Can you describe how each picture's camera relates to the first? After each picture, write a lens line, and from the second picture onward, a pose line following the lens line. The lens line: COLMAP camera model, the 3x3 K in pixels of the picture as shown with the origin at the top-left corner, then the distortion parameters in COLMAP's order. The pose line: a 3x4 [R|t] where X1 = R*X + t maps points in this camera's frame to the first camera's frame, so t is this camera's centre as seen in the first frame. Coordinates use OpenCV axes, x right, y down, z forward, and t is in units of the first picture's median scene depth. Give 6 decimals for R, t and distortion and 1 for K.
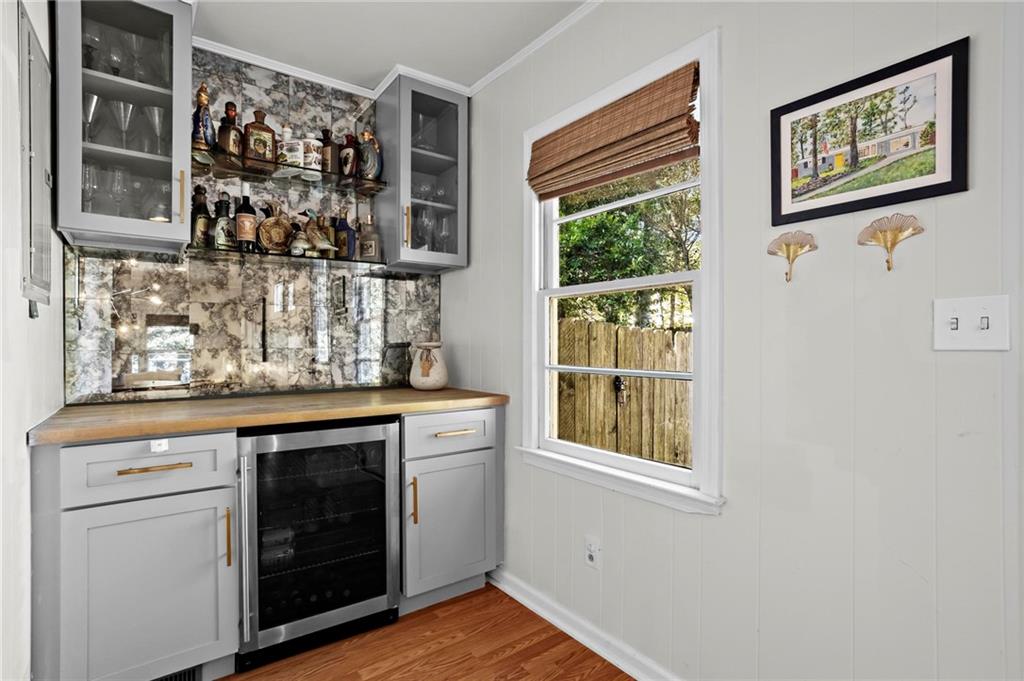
lens RADIAL K [[498.6, 0, 505.3], [0, 498.6, 338.8], [0, 0, 1]] dist [-0.053557, 0.033405]
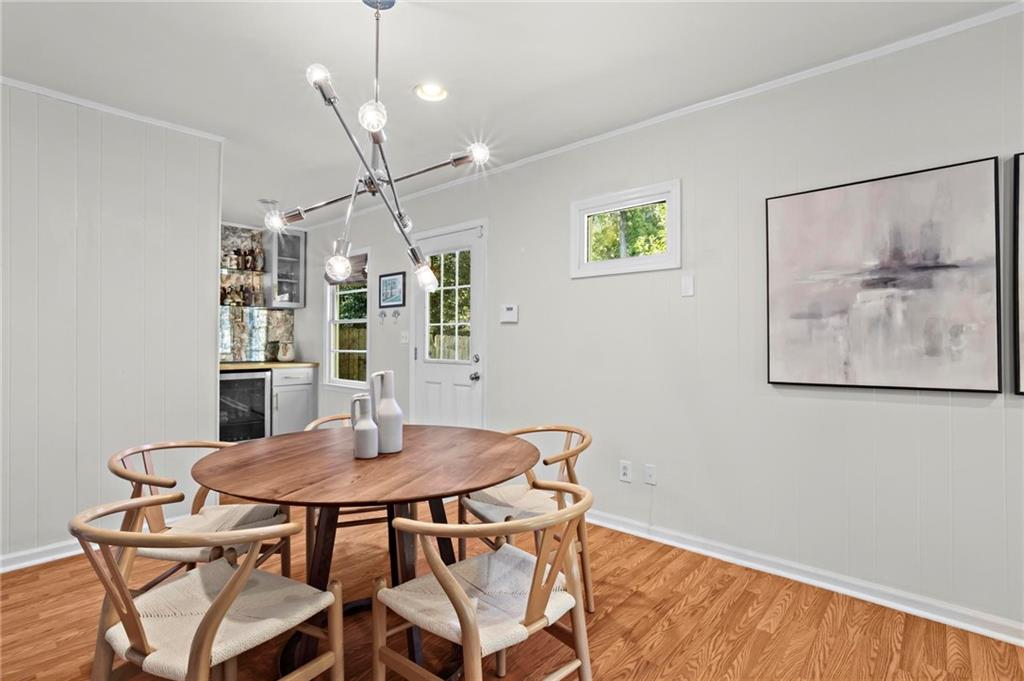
lens RADIAL K [[498.6, 0, 505.3], [0, 498.6, 338.8], [0, 0, 1]] dist [-0.053557, 0.033405]
pose [[0.980675, 0.004962, 0.195579, 0.419848], [-0.005162, 0.999987, 0.000513, -0.010337], [-0.195574, -0.001513, 0.980688, -1.533346]]
